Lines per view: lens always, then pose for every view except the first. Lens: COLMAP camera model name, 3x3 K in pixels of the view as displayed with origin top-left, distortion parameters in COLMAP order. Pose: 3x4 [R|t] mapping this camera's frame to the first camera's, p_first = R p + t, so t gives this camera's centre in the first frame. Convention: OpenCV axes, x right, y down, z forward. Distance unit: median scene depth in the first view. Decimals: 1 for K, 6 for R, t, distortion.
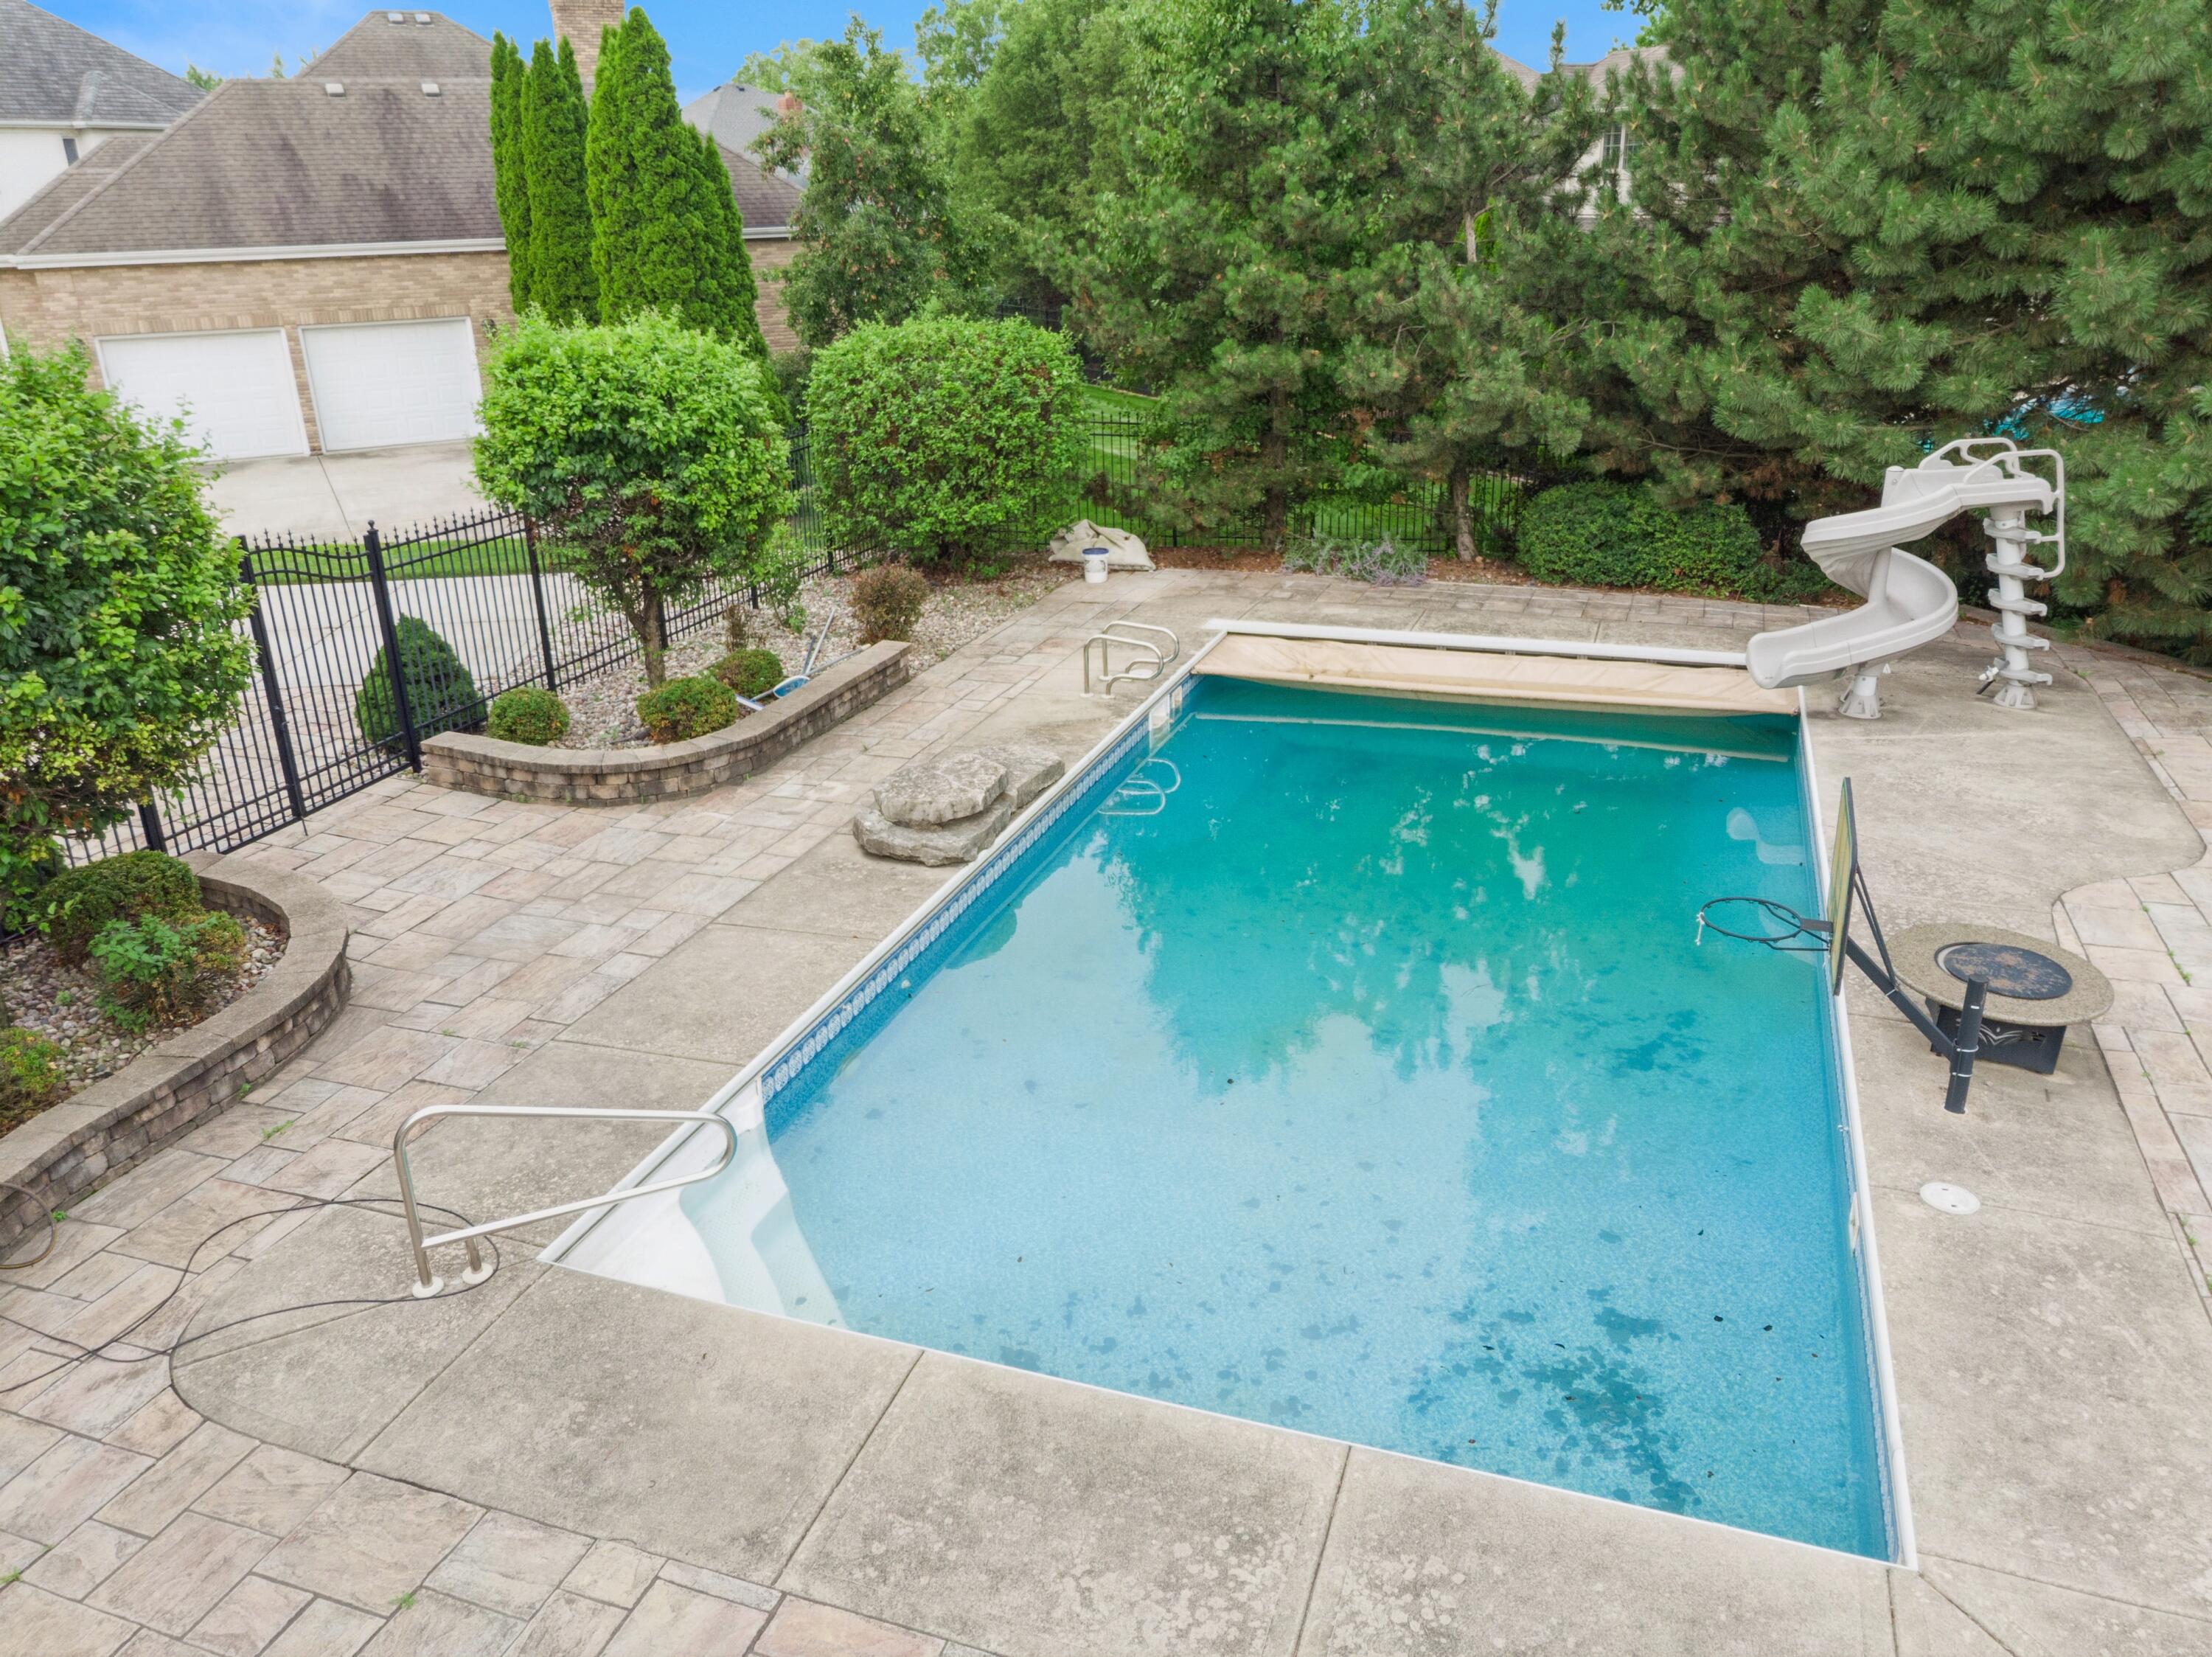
lens RADIAL K [[1639.9, 0, 1107.2], [0, 1639.9, 815.1], [0, 0, 1]] dist [-0.003522, 0.001258]
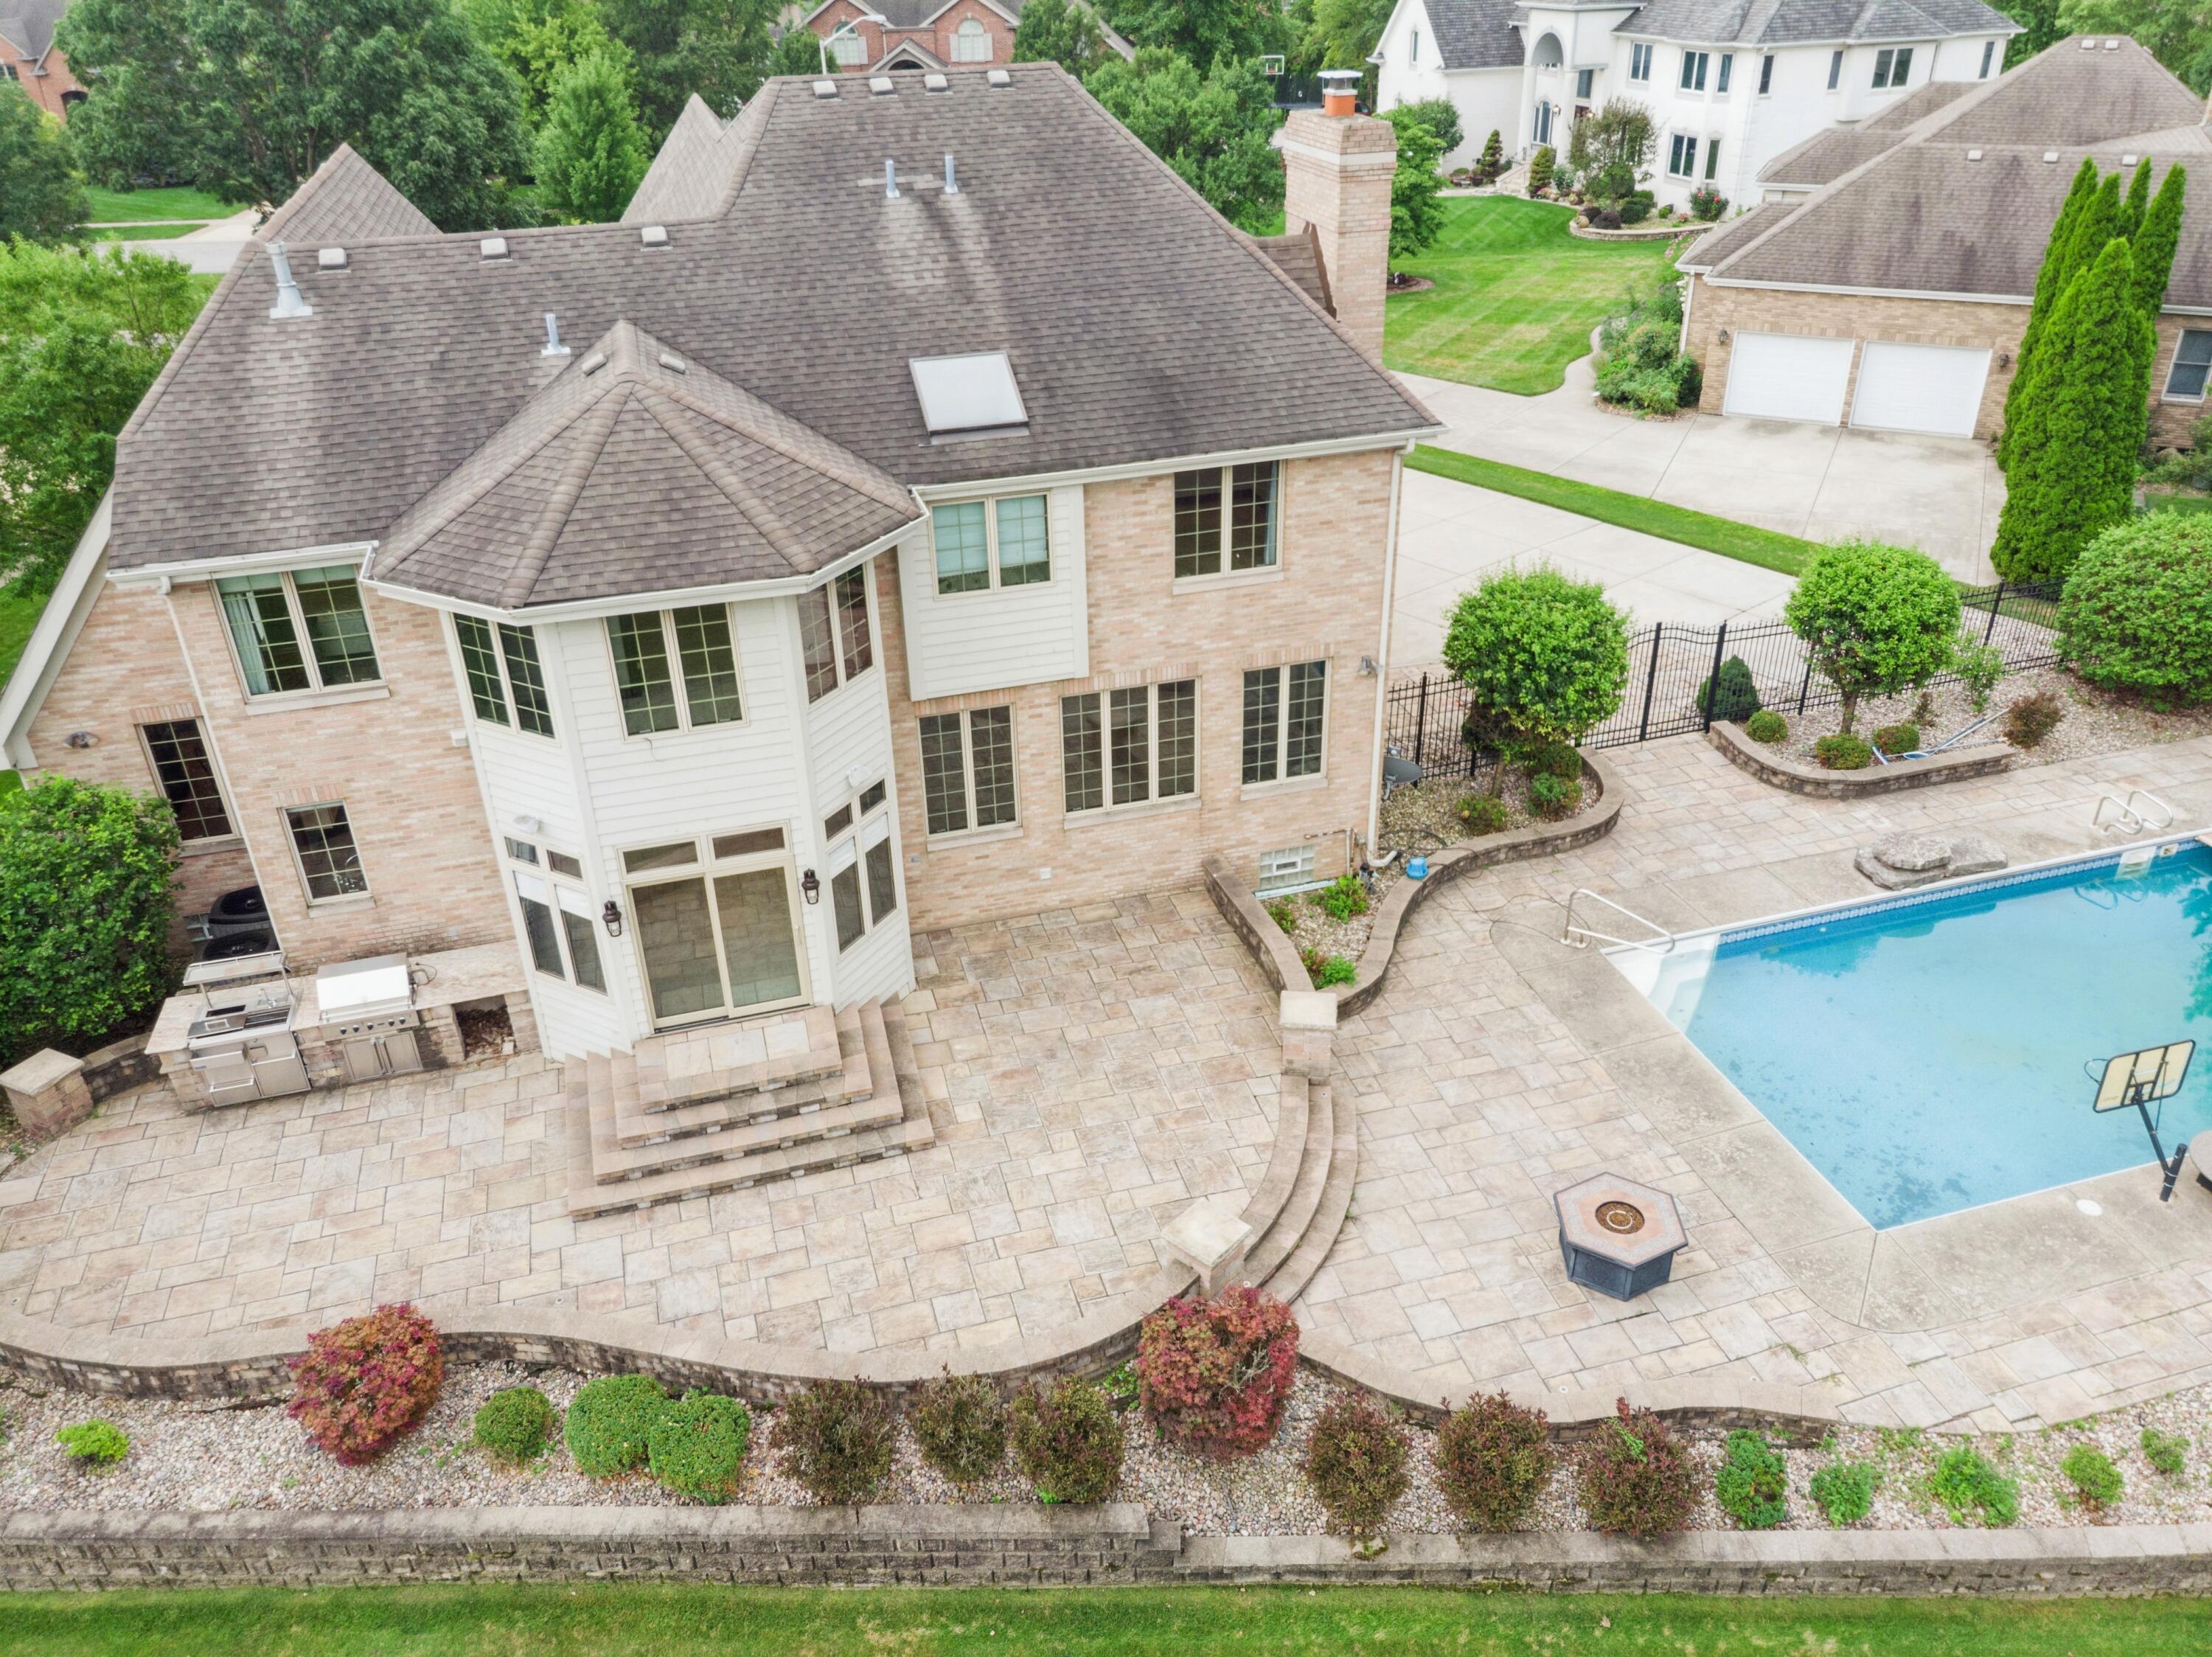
lens RADIAL K [[1639.9, 0, 1108.7], [0, 1639.9, 816.1], [0, 0, 1]] dist [-0.003522, 0.001258]
pose [[0.586159, 0.406384, -0.700906, 0.558169], [-0.284034, 0.913275, 0.291981, -0.283936], [0.758777, 0.027934, 0.650751, -0.810659]]
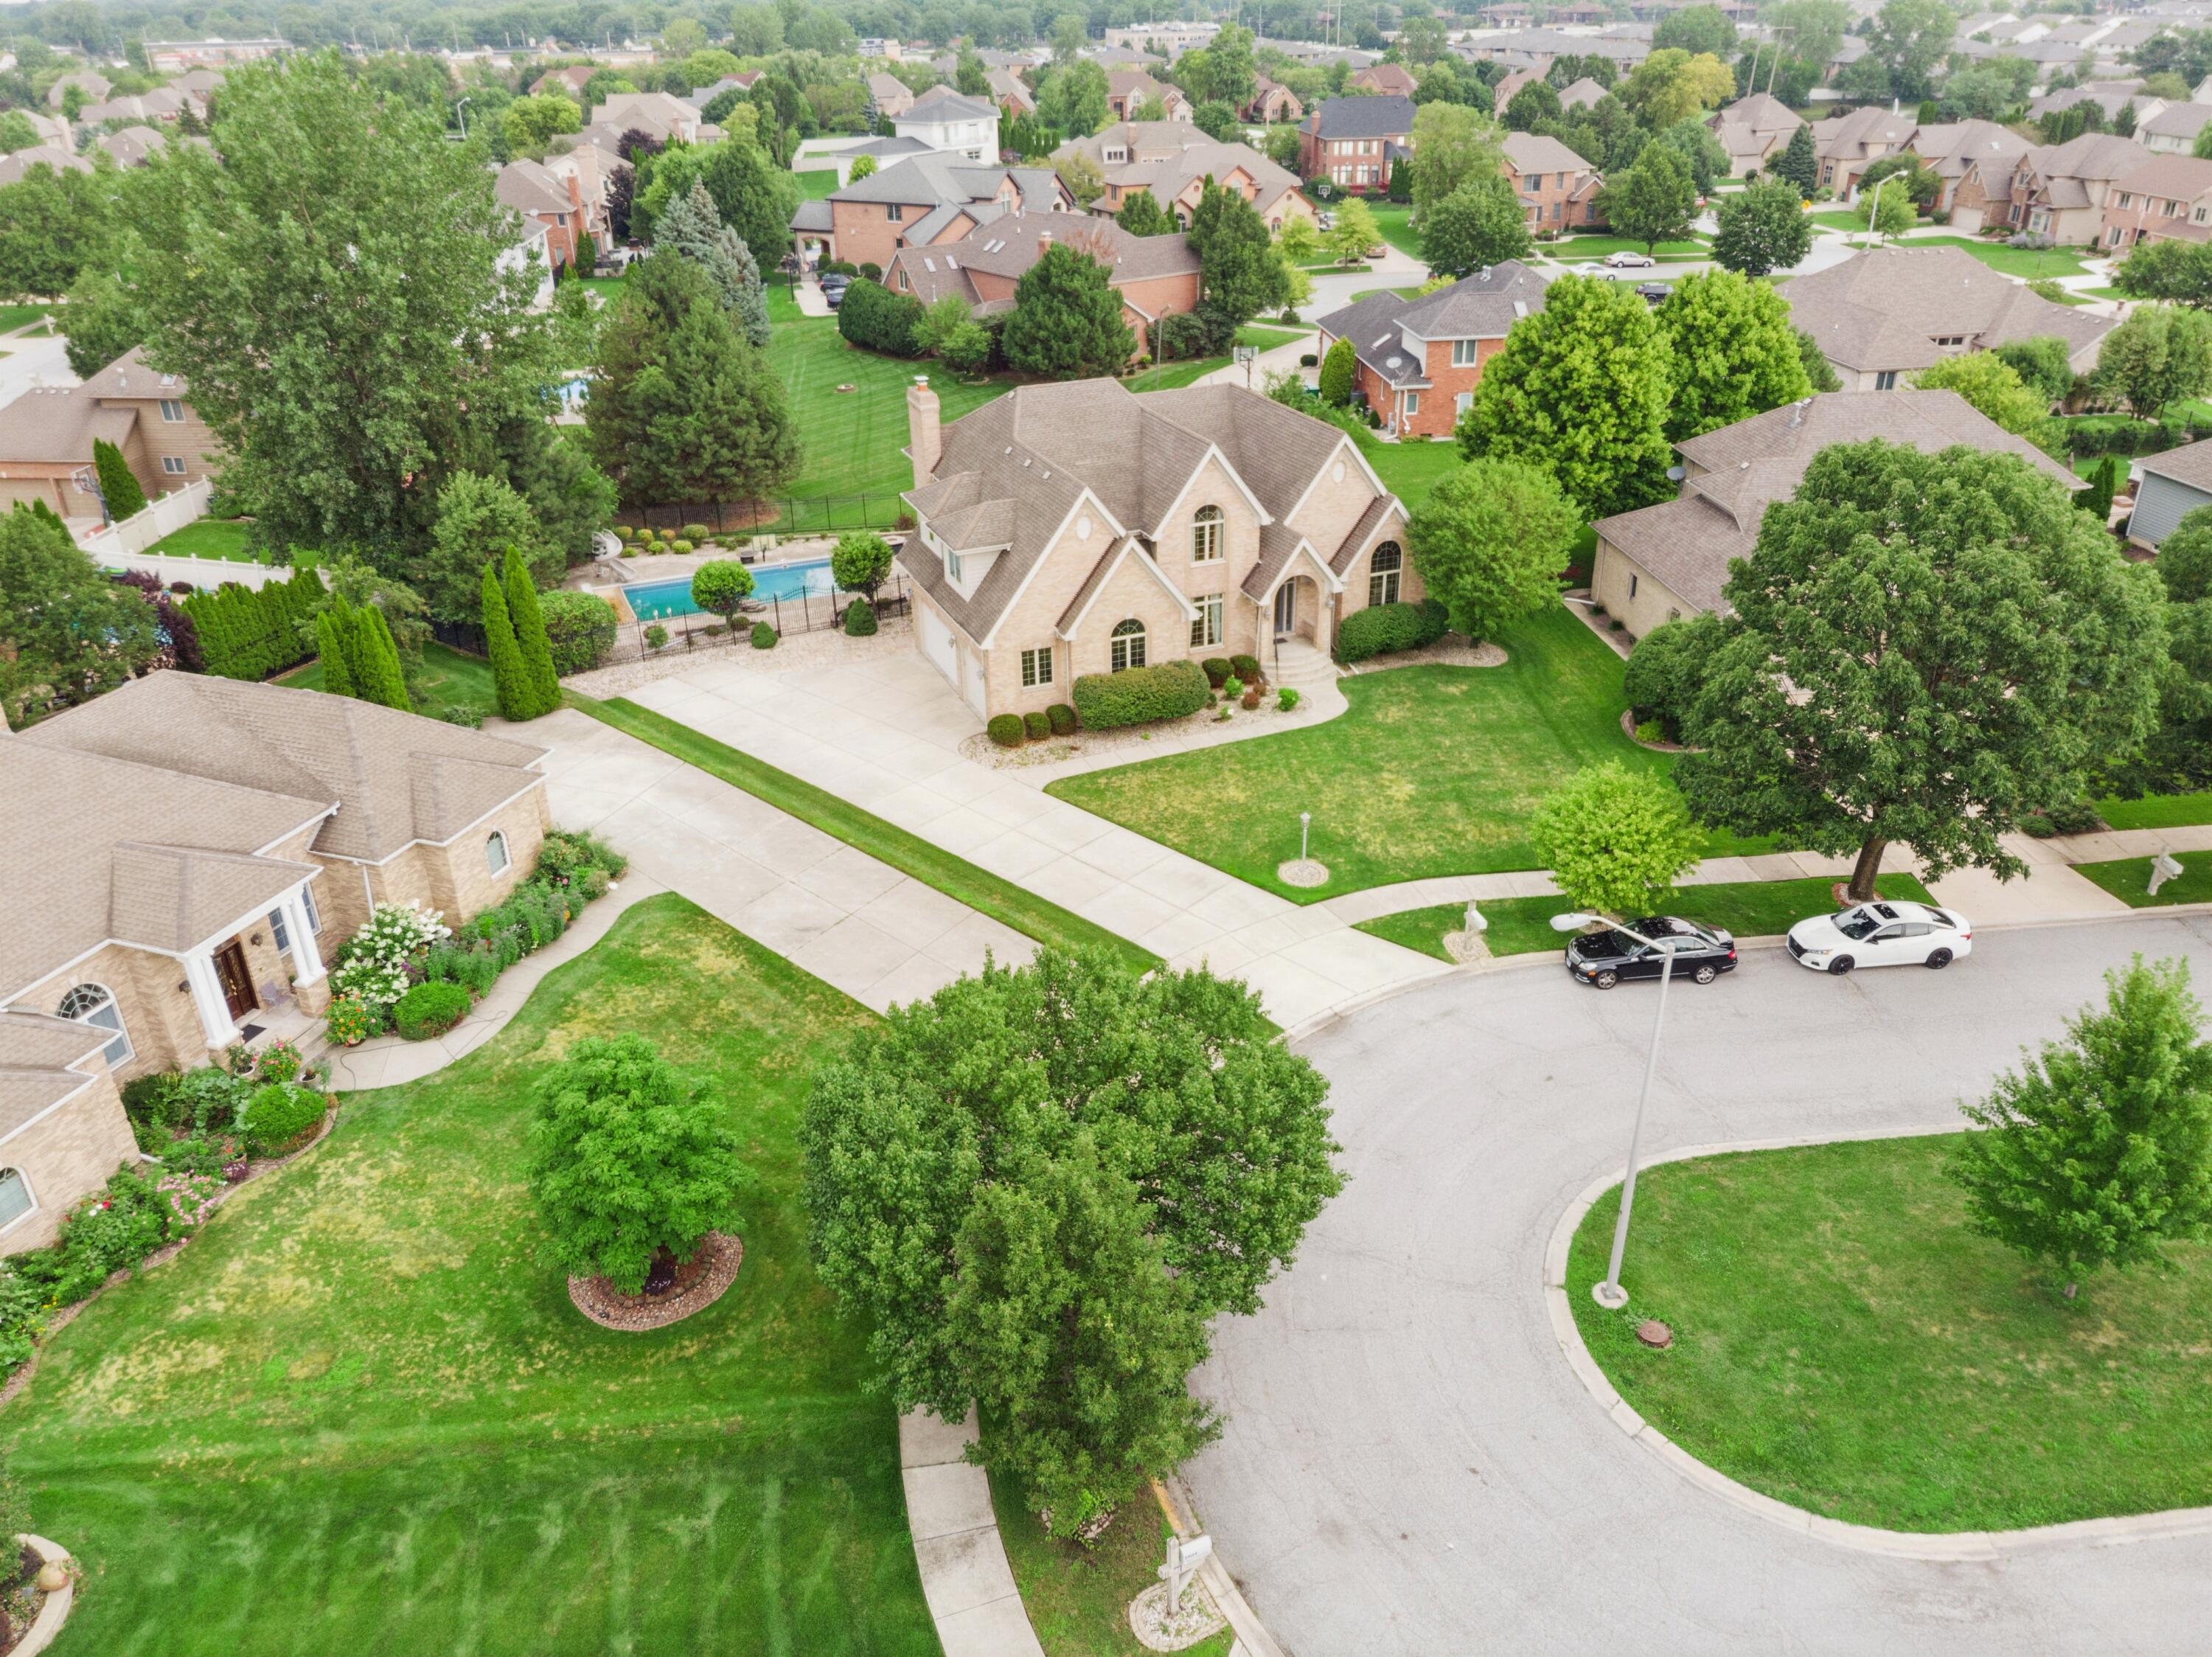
lens RADIAL K [[1639.9, 0, 1101.4], [0, 1639.9, 809.0], [0, 0, 1]] dist [-0.003522, 0.001258]
pose [[-0.671182, -0.300442, 0.677679, -4.286475], [0.296696, 0.728893, 0.616998, -2.270216], [-0.679328, 0.615183, -0.400080, 2.421971]]
